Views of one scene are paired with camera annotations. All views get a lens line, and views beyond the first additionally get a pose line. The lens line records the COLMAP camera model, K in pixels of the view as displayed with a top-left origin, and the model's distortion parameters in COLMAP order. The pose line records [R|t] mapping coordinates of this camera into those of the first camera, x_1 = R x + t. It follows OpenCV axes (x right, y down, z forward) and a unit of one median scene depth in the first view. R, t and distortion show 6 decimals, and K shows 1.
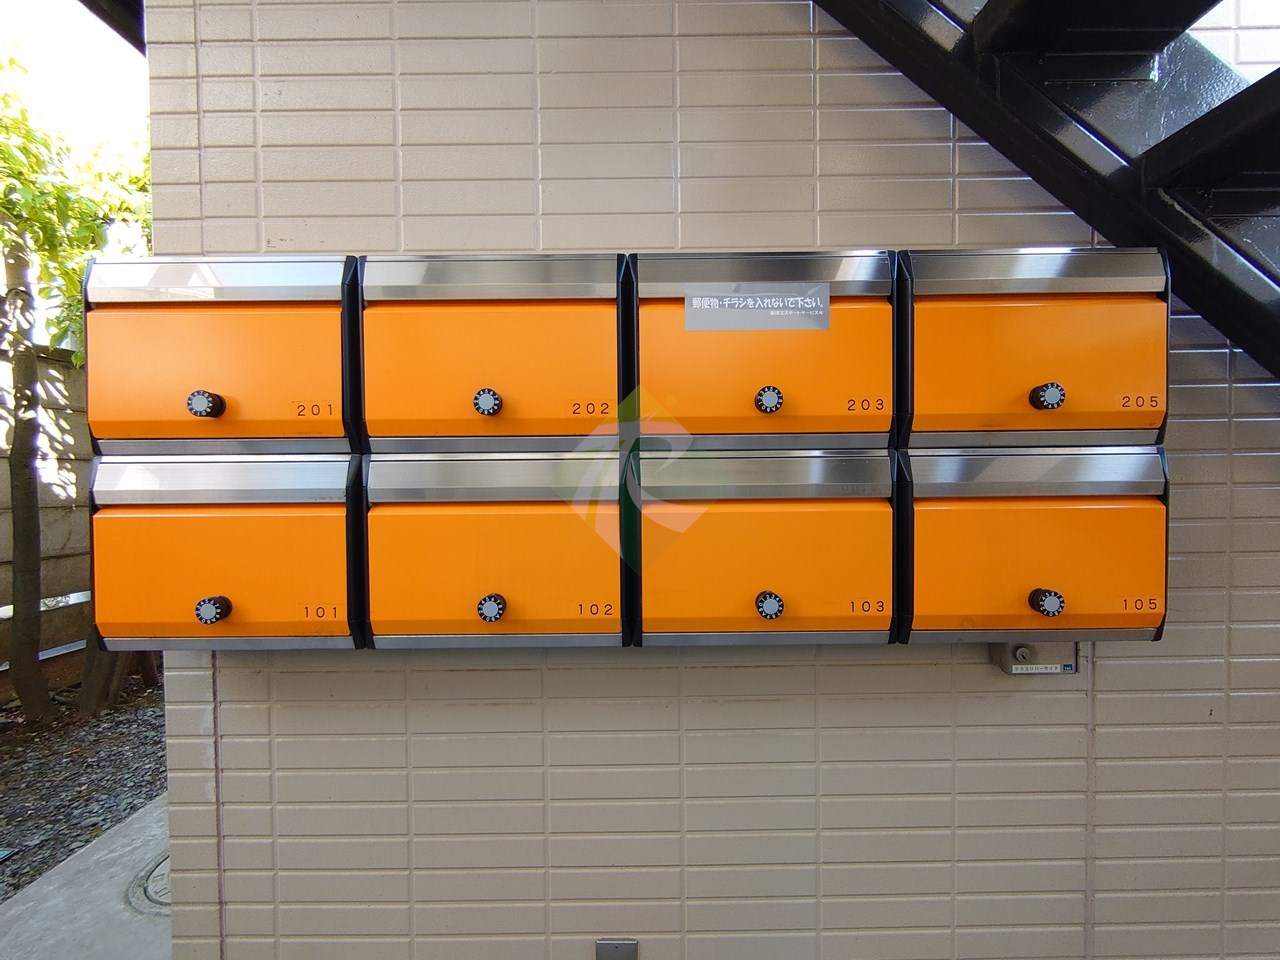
lens RADIAL K [[543.0, 0, 646.2], [0, 543.0, 477.9], [0, 0, 1]] dist [-0.005648, -0.001749]
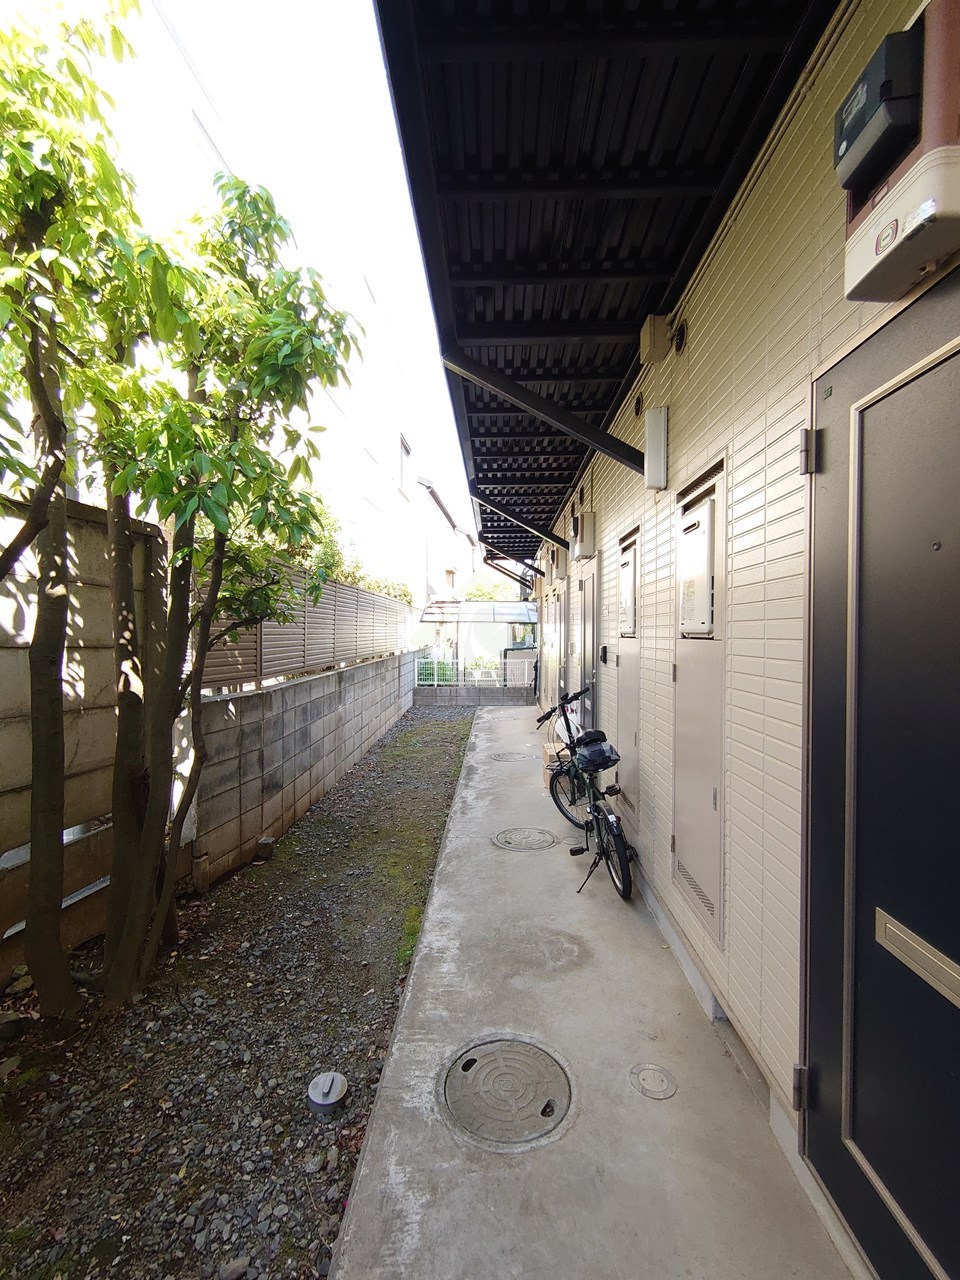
lens RADIAL K [[543.0, 0, 475.5], [0, 543.0, 639.2], [0, 0, 1]] dist [-0.005648, -0.001749]
pose [[0.999241, 0.008154, -0.038095, -0.536755], [-0.008467, 0.999932, -0.008048, -0.049431], [0.038027, 0.008365, 0.999242, 0.287868]]
